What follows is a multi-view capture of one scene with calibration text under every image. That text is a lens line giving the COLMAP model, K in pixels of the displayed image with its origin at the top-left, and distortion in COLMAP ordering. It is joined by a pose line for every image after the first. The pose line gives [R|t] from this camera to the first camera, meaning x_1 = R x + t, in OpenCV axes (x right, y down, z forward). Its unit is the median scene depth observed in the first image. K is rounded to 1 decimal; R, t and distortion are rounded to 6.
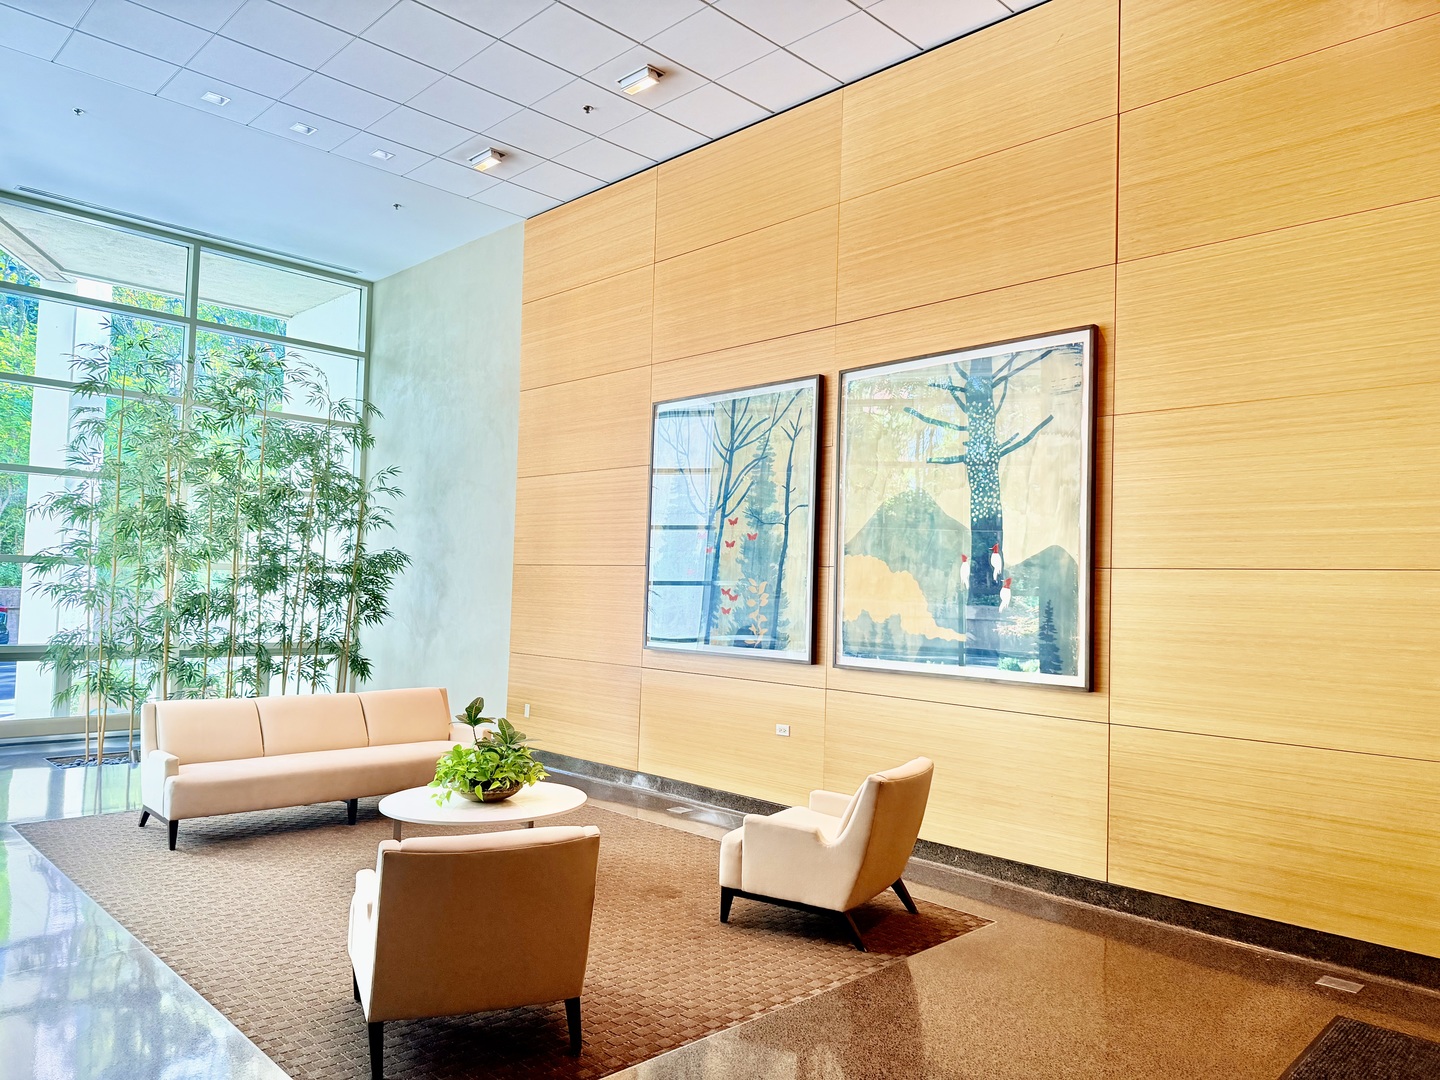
lens RADIAL K [[1019.6, 0, 709.5], [0, 1019.6, 543.1], [0, 0, 1]] dist [0.066602, -0.047930]
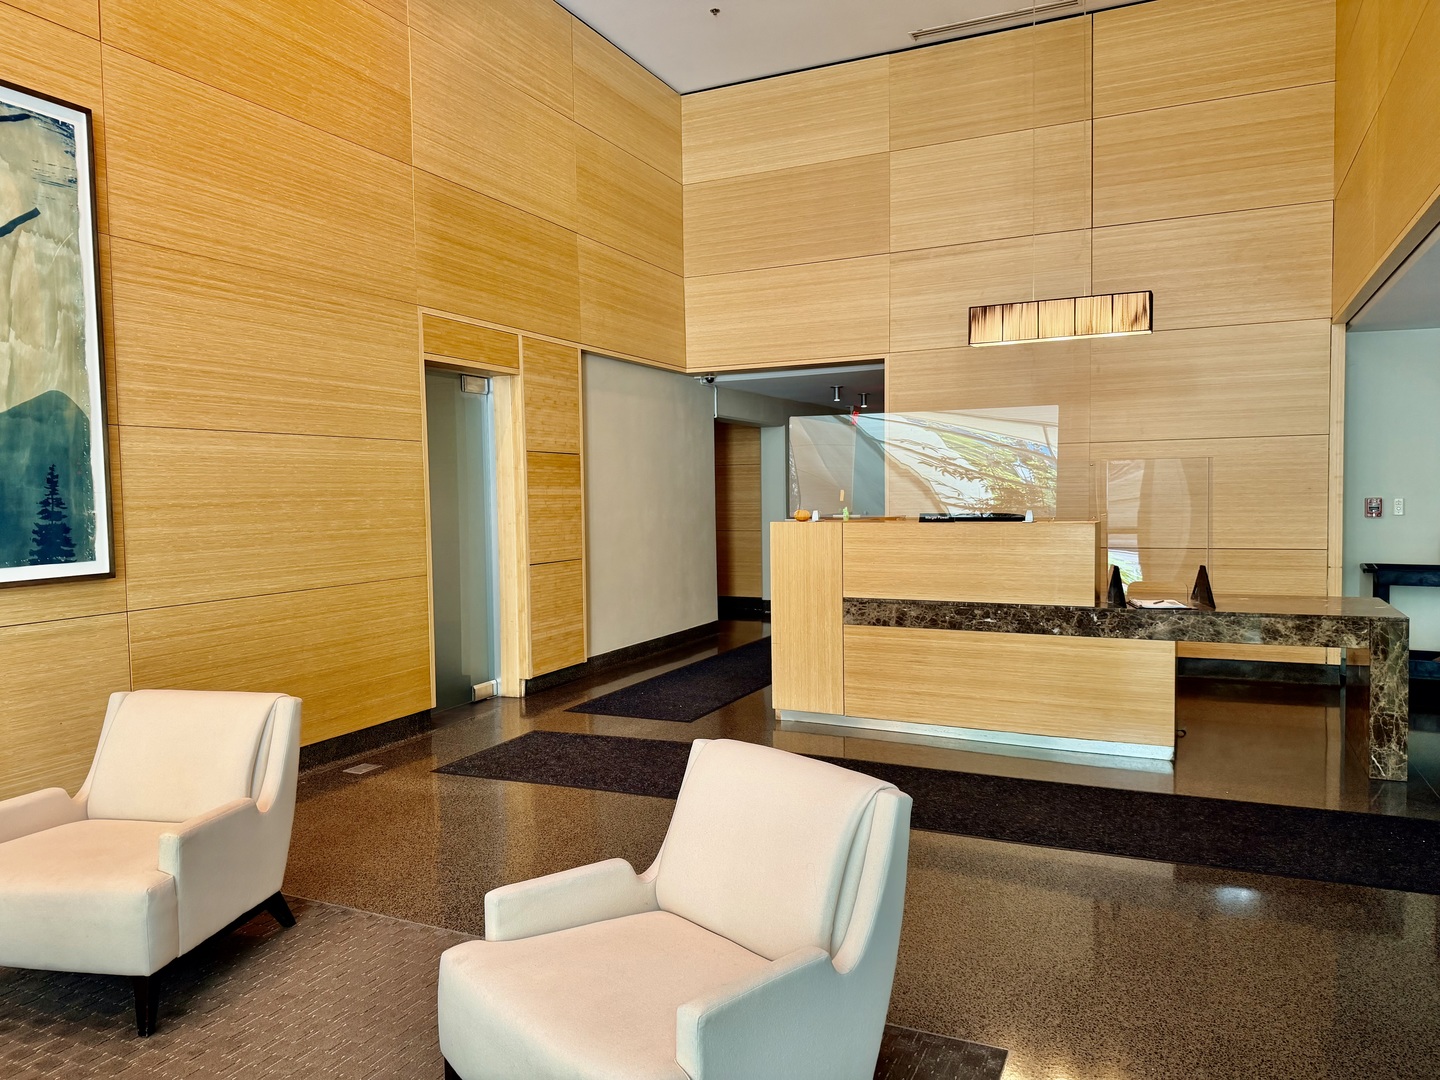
lens RADIAL K [[1019.6, 0, 732.4], [0, 1019.6, 535.5], [0, 0, 1]] dist [0.066602, -0.047930]
pose [[-0.358228, -0.058768, 0.931783, -0.437560], [-0.027598, 0.998247, 0.052350, 0.043159], [-0.933226, -0.006962, -0.359222, 0.652208]]
